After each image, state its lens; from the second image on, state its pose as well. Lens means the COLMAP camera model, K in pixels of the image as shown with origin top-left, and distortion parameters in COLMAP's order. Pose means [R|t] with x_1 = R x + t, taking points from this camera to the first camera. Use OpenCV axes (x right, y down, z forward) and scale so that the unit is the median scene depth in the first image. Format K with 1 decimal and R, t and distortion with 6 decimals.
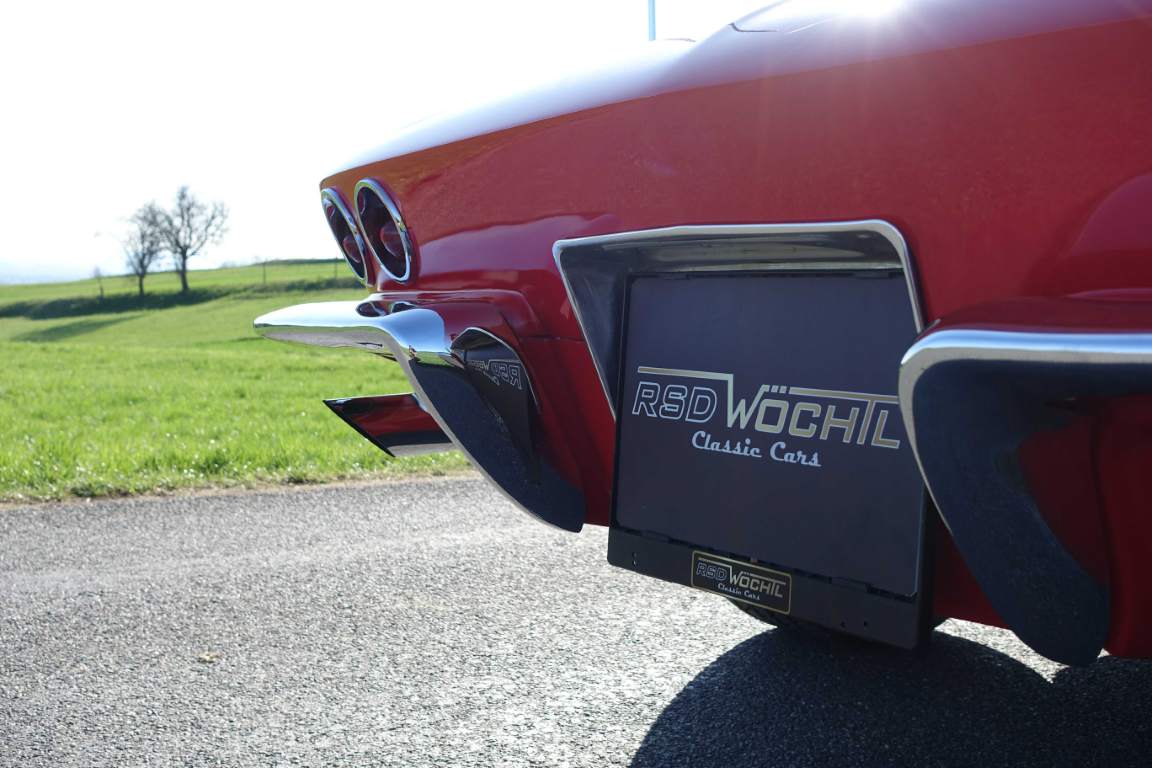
lens RADIAL K [[1254.7, 0, 571.4], [0, 1254.7, 384.7], [0, 0, 1]] dist [-0.024949, 0.000000]
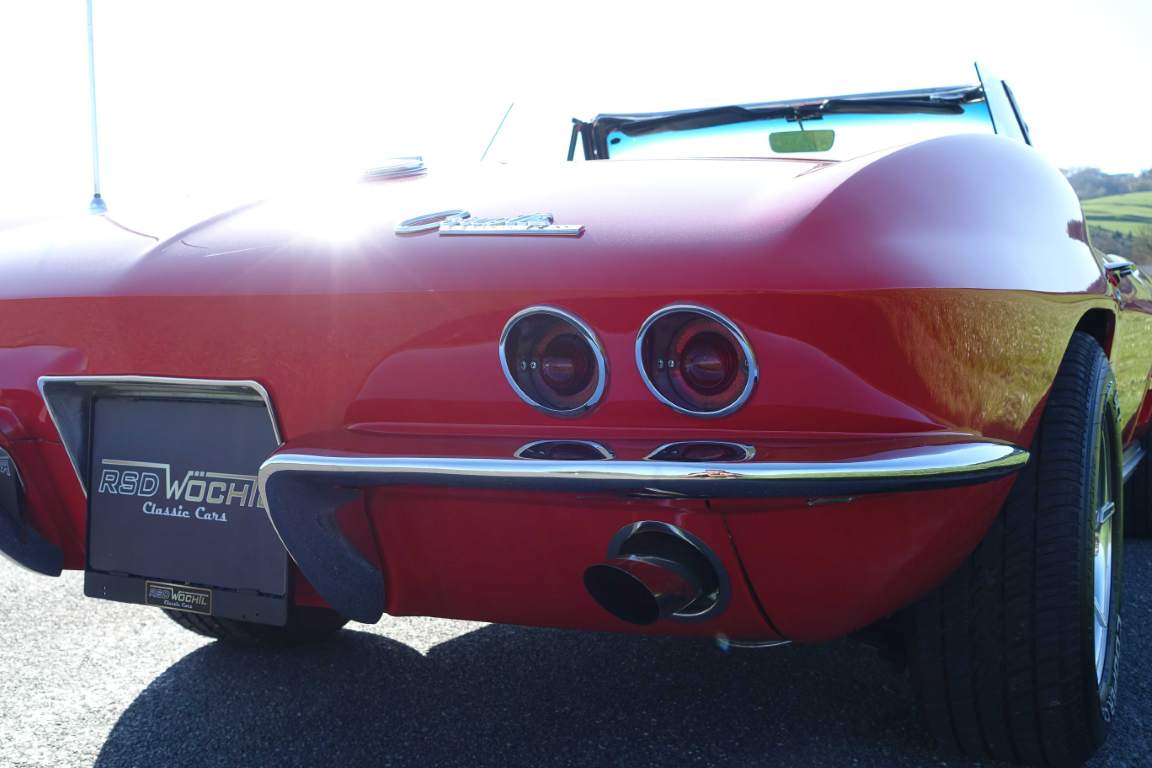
lens RADIAL K [[1254.7, 0, 576.5], [0, 1254.7, 377.7], [0, 0, 1]] dist [-0.024949, 0.000000]
pose [[0.904303, -0.029632, 0.425861, -0.043655], [0.039223, 0.999136, -0.013768, -0.045605], [-0.425085, 0.029154, 0.904684, -0.377224]]
